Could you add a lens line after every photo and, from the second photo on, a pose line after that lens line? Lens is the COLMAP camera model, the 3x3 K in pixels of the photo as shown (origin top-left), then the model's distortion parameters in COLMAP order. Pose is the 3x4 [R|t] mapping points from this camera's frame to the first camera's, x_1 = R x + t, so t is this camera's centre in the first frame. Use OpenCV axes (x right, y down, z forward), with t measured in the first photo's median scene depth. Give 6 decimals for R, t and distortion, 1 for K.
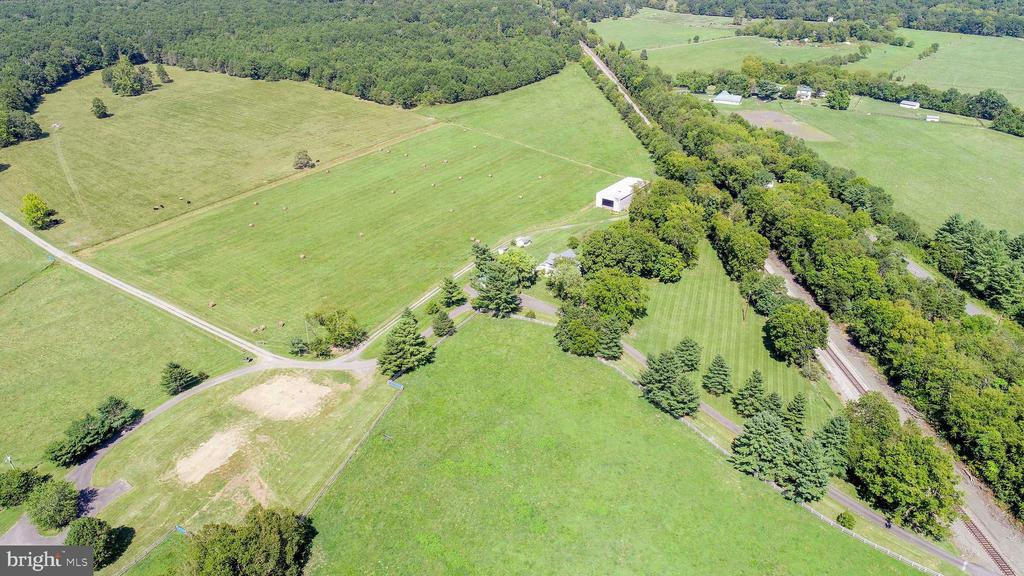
lens RADIAL K [[681.3, 0, 512.0], [0, 681.3, 288.0], [0, 0, 1]] dist [0.000446, -0.001546]
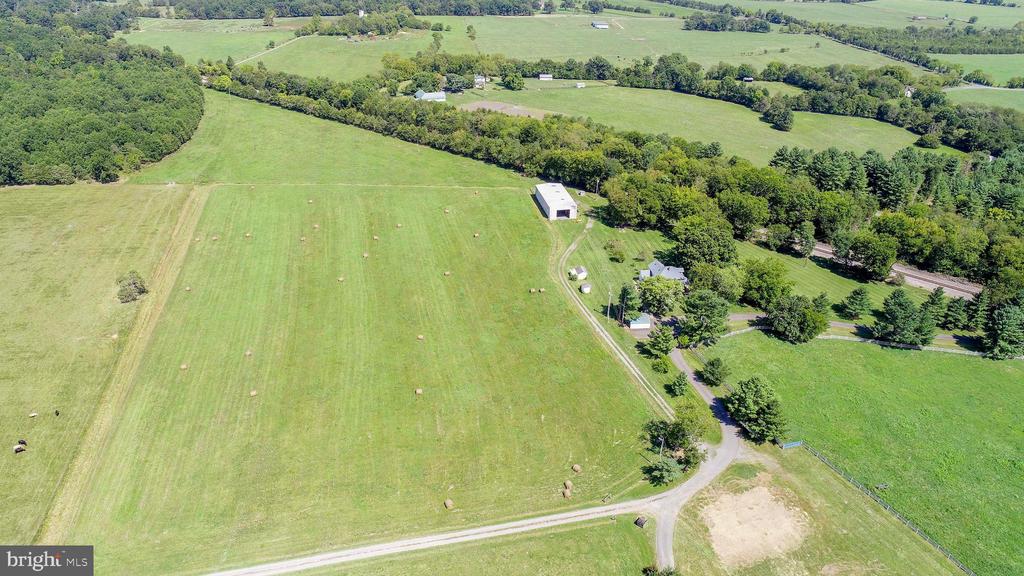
lens RADIAL K [[681.3, 0, 512.0], [0, 681.3, 288.0], [0, 0, 1]] dist [0.000446, -0.001546]
pose [[0.679549, -0.340718, 0.649711, -0.356493], [0.336799, 0.931658, 0.136309, -0.112939], [-0.651751, 0.126194, 0.747861, 0.207525]]
